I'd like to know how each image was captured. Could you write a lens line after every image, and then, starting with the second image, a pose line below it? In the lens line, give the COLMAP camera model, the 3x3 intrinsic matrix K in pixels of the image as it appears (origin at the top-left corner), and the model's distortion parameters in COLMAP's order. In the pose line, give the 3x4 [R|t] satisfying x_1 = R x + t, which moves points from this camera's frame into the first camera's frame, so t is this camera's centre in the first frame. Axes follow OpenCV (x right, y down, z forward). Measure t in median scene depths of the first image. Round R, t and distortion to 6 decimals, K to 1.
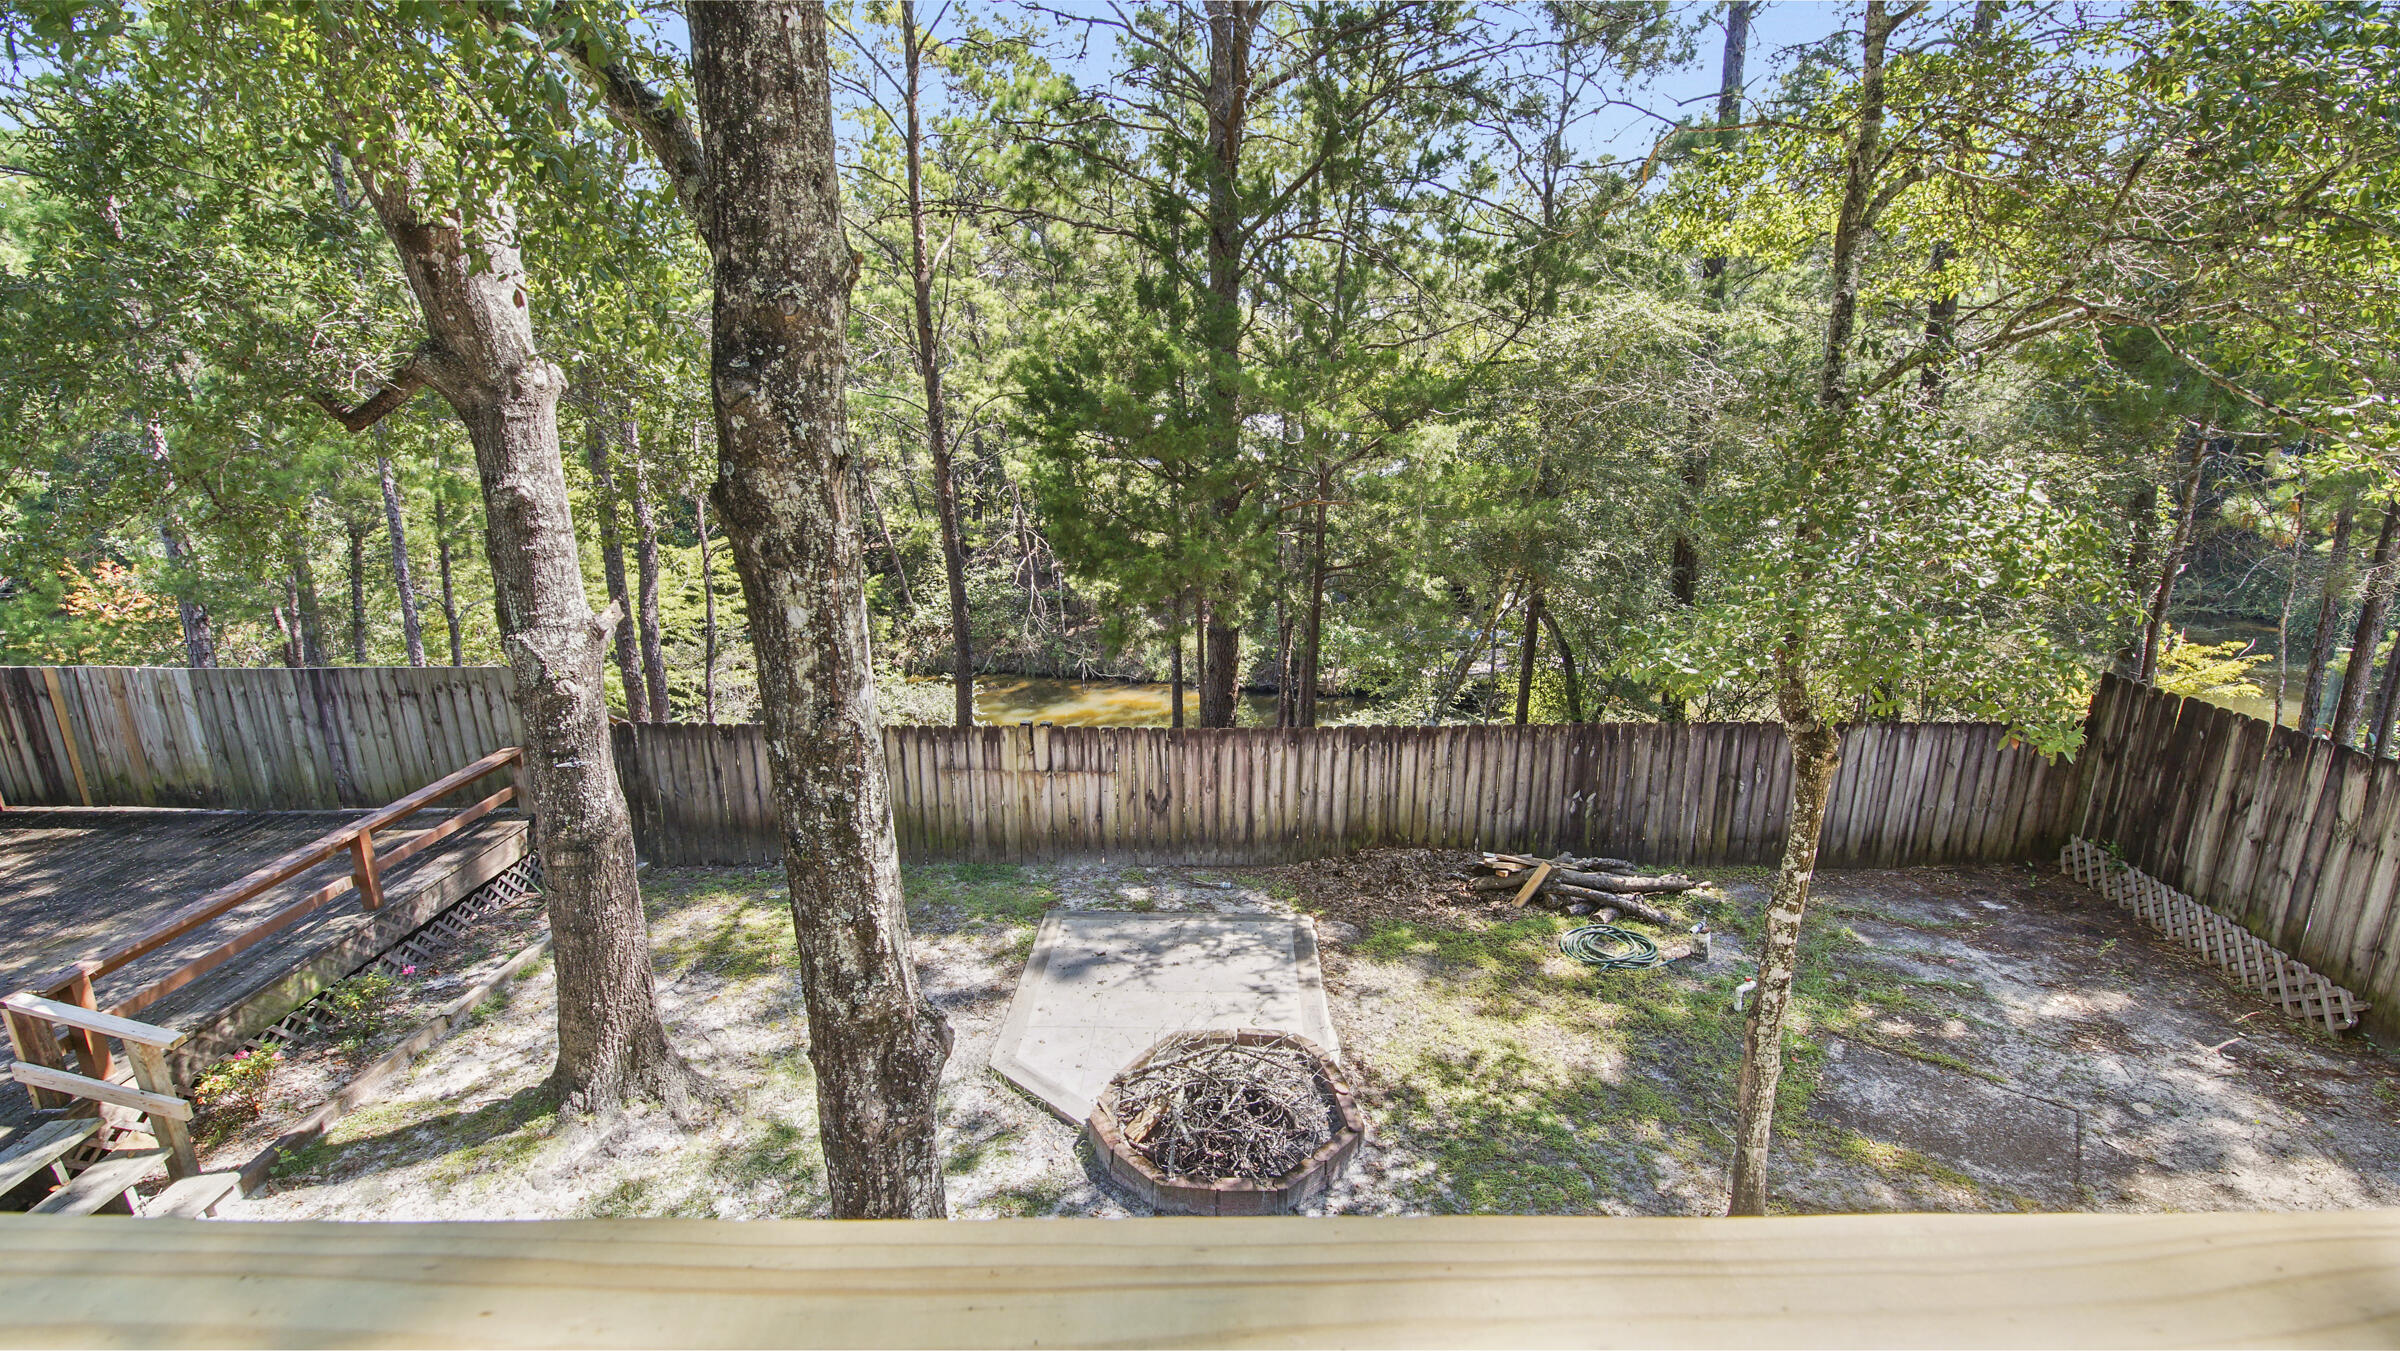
lens RADIAL K [[1047.0, 0, 1203.6], [0, 1047.0, 690.5], [0, 0, 1]] dist [0.015052, -0.005237]
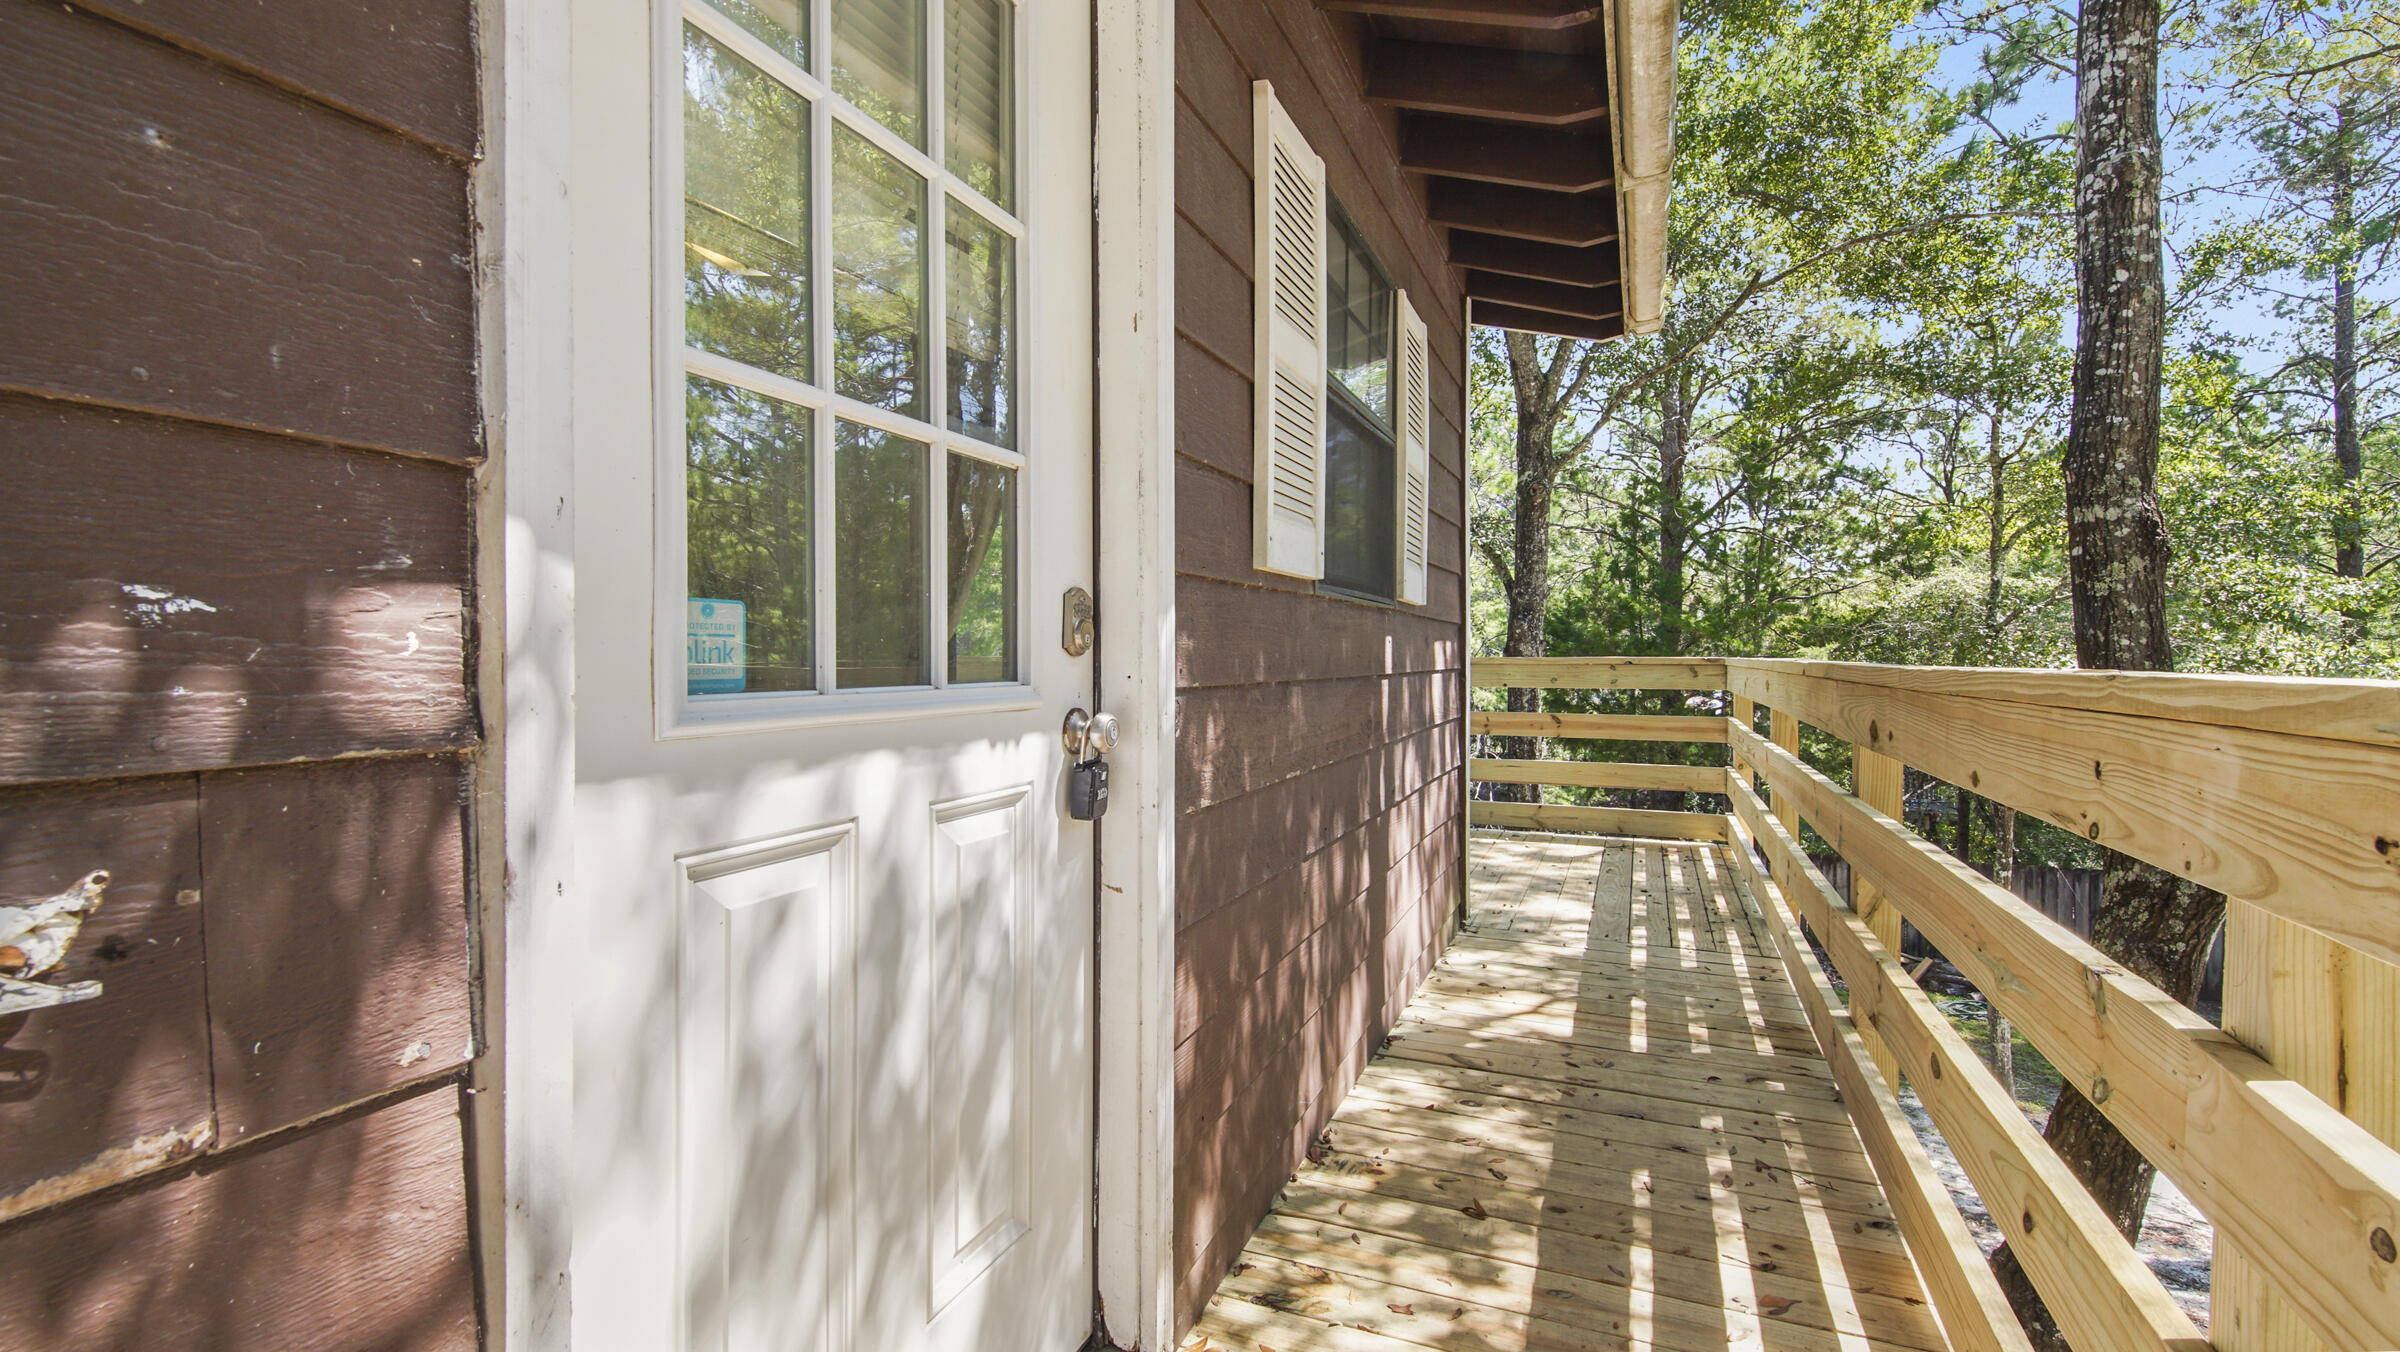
lens RADIAL K [[1047.0, 0, 1181.1], [0, 1047.0, 664.7], [0, 0, 1]] dist [0.015052, -0.005237]
pose [[0.910164, 0.007161, -0.414187, 0.005130], [-0.110762, 0.967654, -0.226666, 0.184805], [0.399166, 0.252179, 0.881517, -0.603896]]
